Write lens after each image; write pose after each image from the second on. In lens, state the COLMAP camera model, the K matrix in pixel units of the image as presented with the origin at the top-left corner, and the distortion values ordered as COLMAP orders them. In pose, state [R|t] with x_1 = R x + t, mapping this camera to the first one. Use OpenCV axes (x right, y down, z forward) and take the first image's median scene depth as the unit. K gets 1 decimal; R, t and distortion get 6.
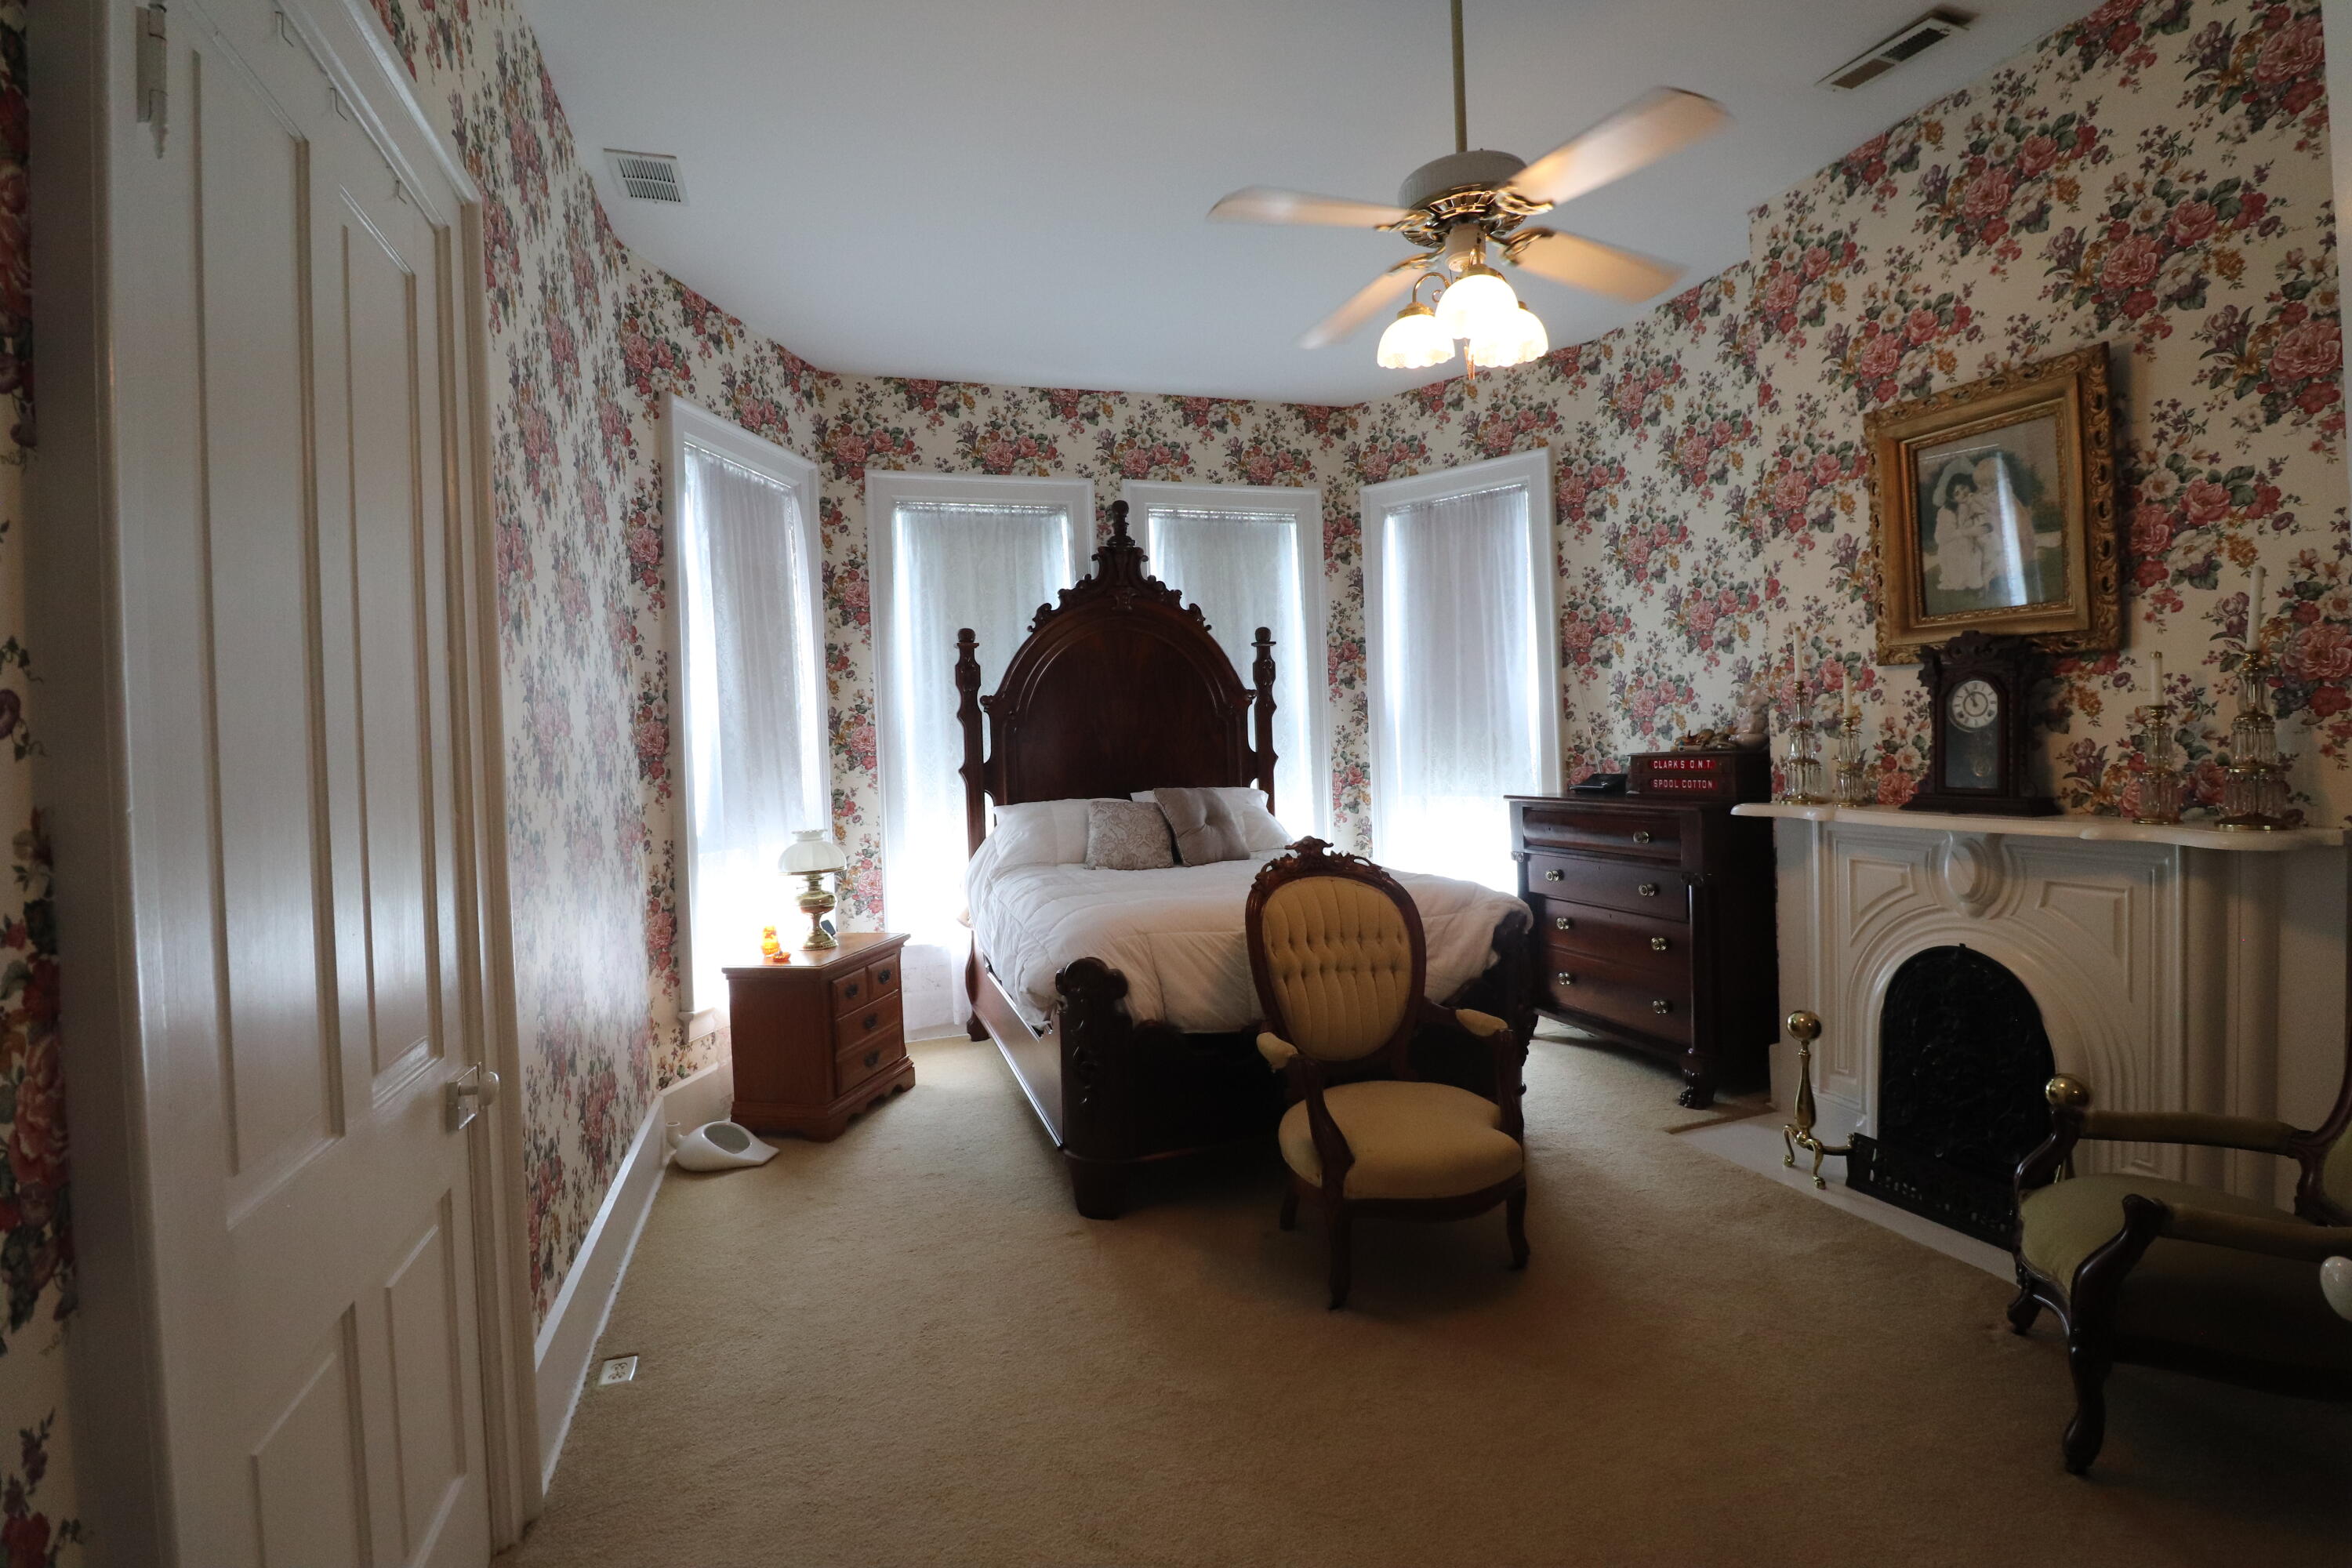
lens RADIAL K [[1089.8, 0, 1168.3], [0, 1089.8, 760.6], [0, 0, 1]] dist [-0.000275, -0.013858]
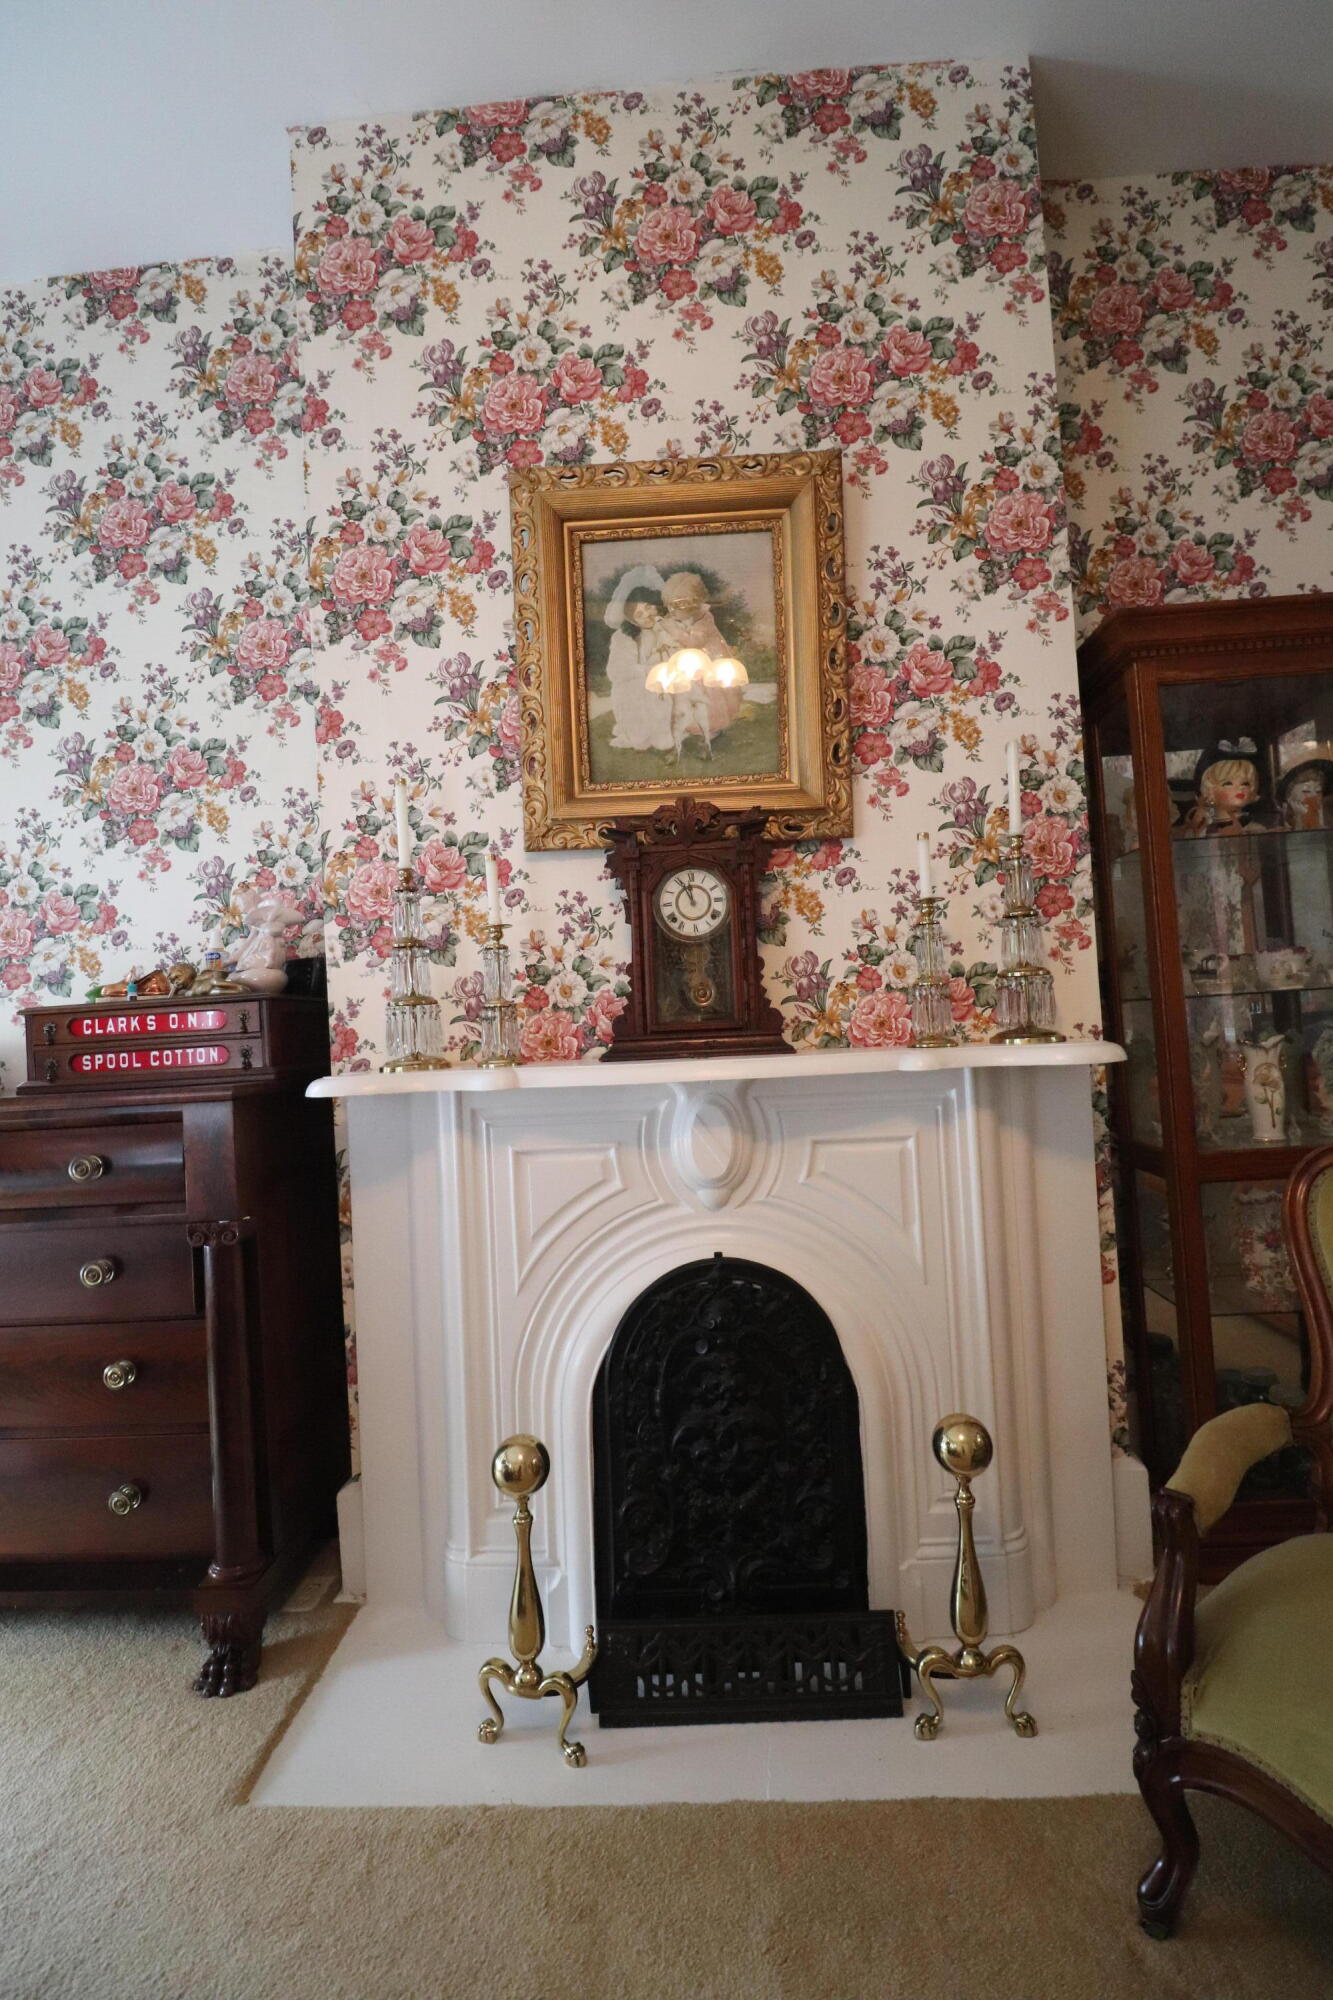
lens RADIAL K [[926.7, 0, 696.8], [0, 926.7, 990.6], [0, 0, 1]] dist [-0.000275, -0.013858]
pose [[0.356026, 0.040715, 0.933589, 0.190559], [0.054879, 0.996415, -0.064383, 0.044804], [-0.932863, 0.074157, 0.352516, 0.810183]]
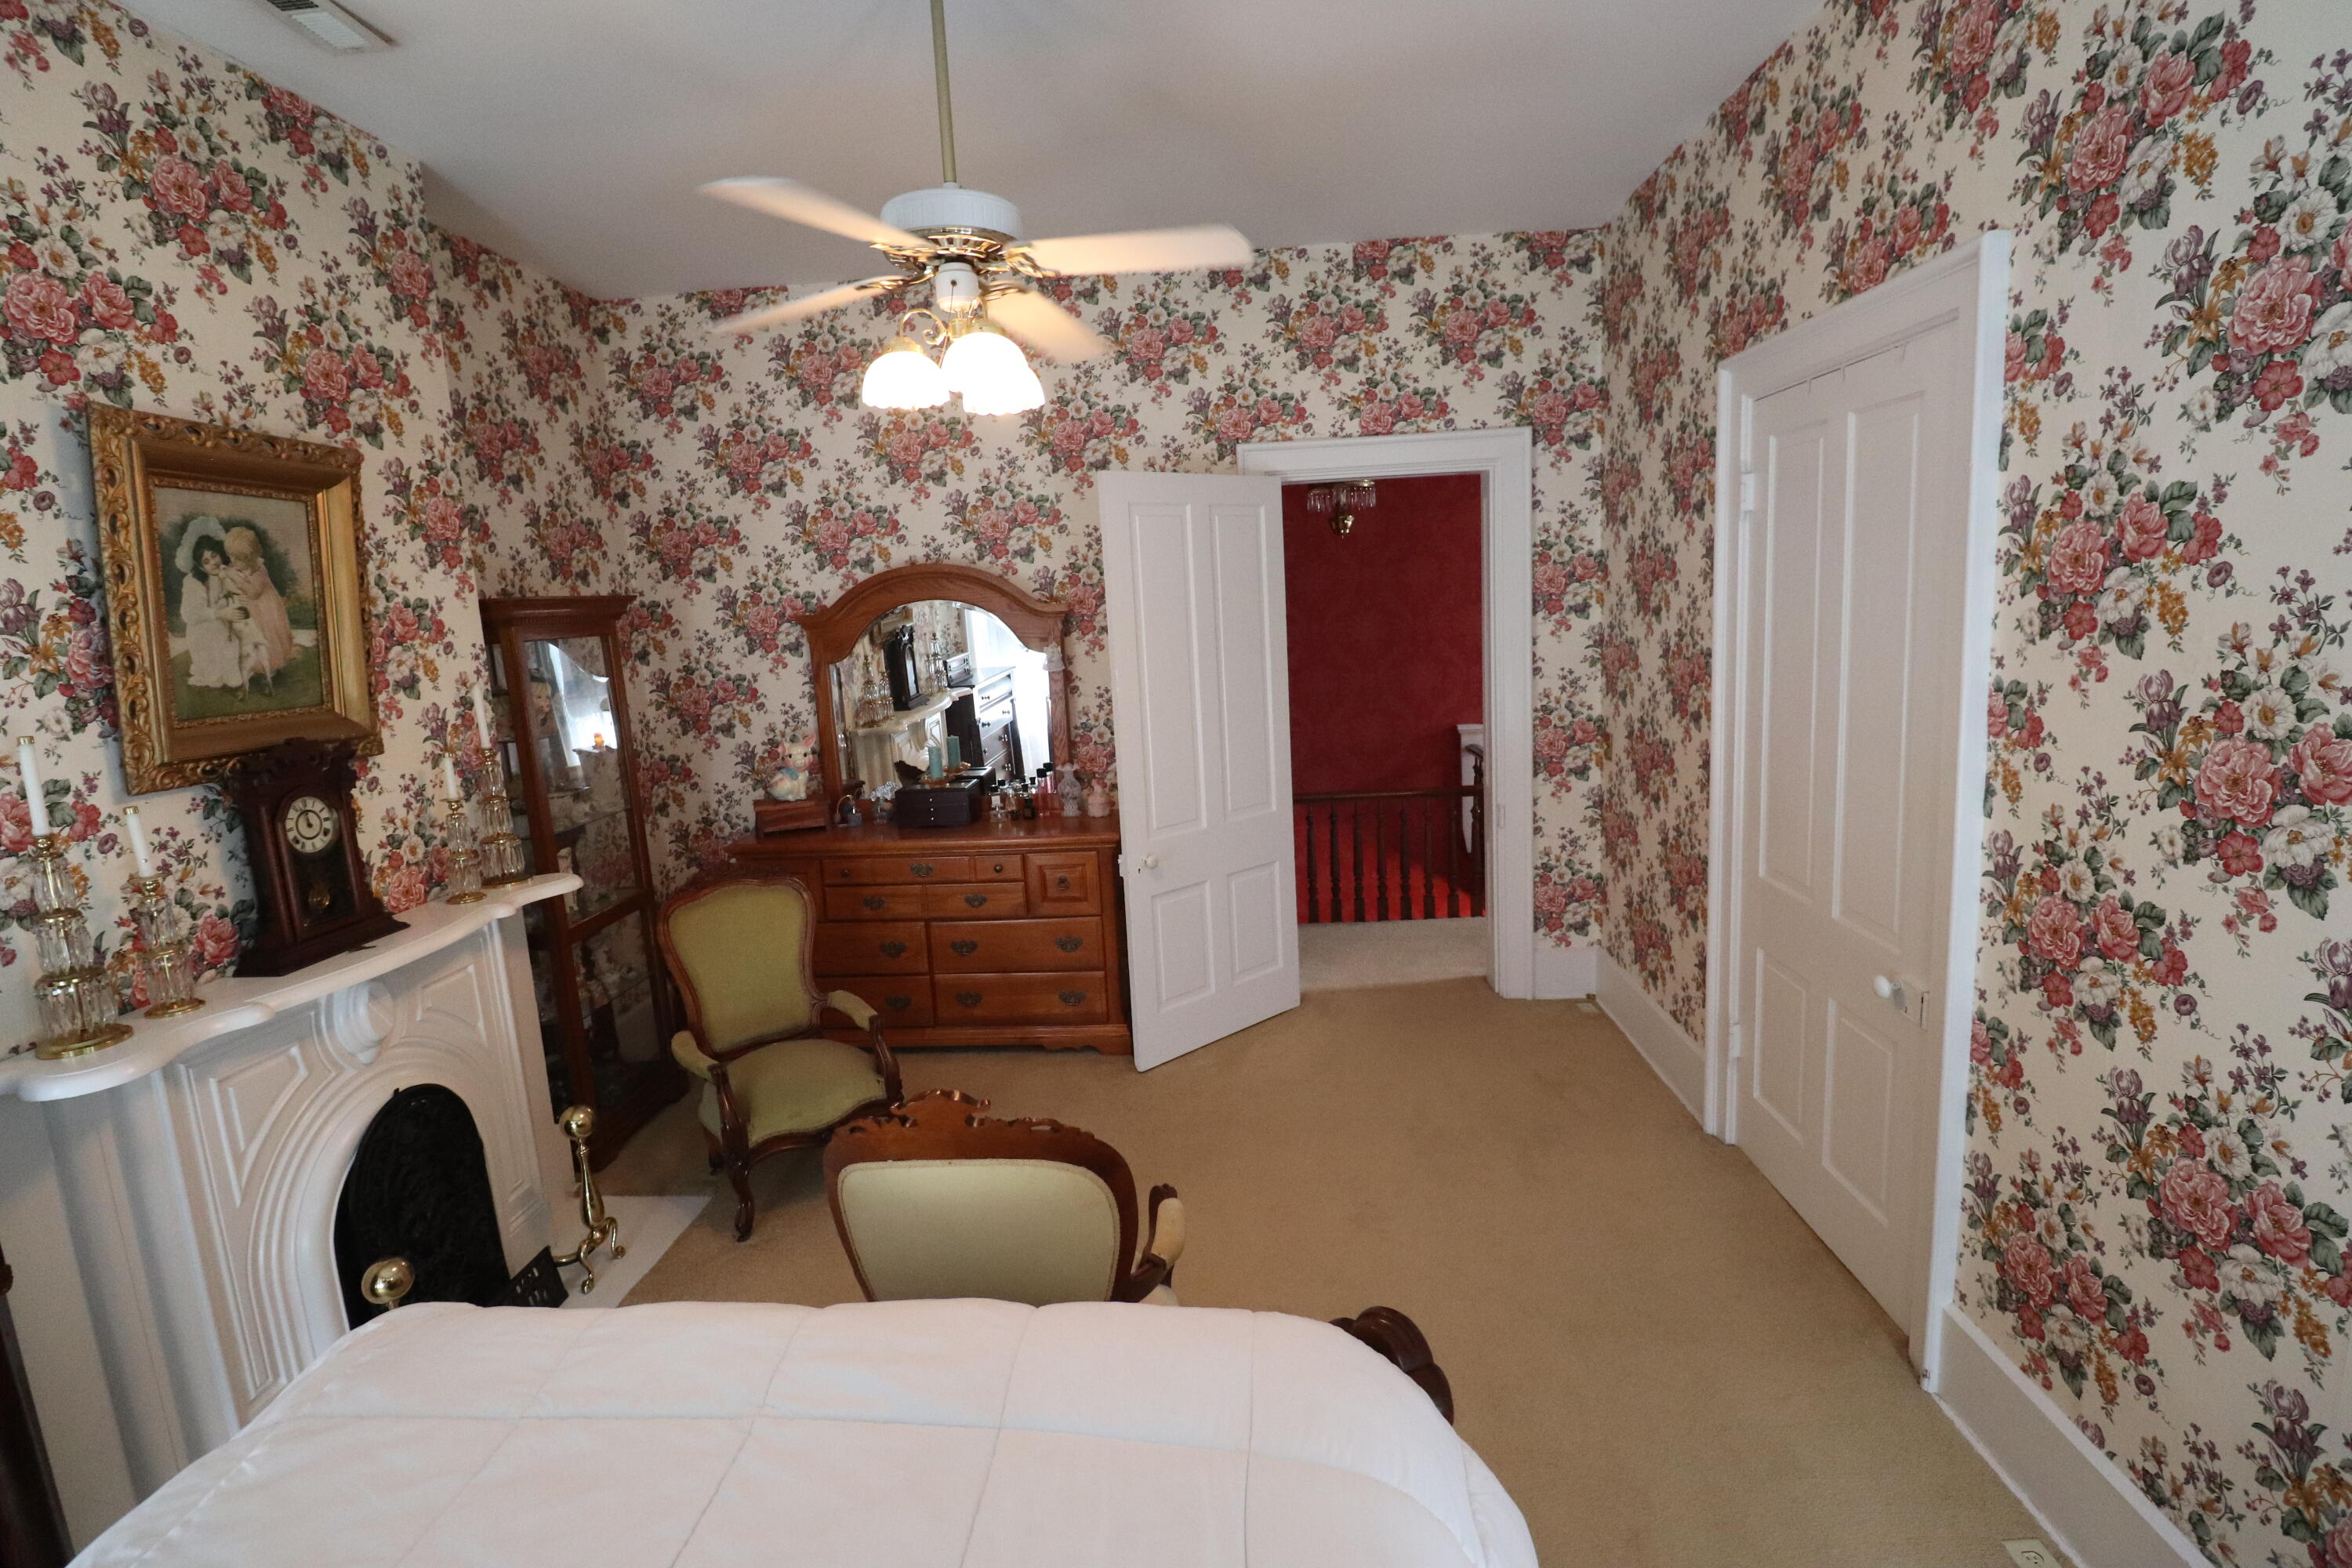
lens RADIAL K [[1089.8, 0, 1168.3], [0, 1089.8, 760.6], [0, 0, 1]] dist [-0.000275, -0.013858]
pose [[-0.922158, 0.031122, 0.385560, -0.192765], [0.093477, 0.985145, 0.144053, -0.162950], [-0.375350, 0.168880, -0.911368, 1.541477]]
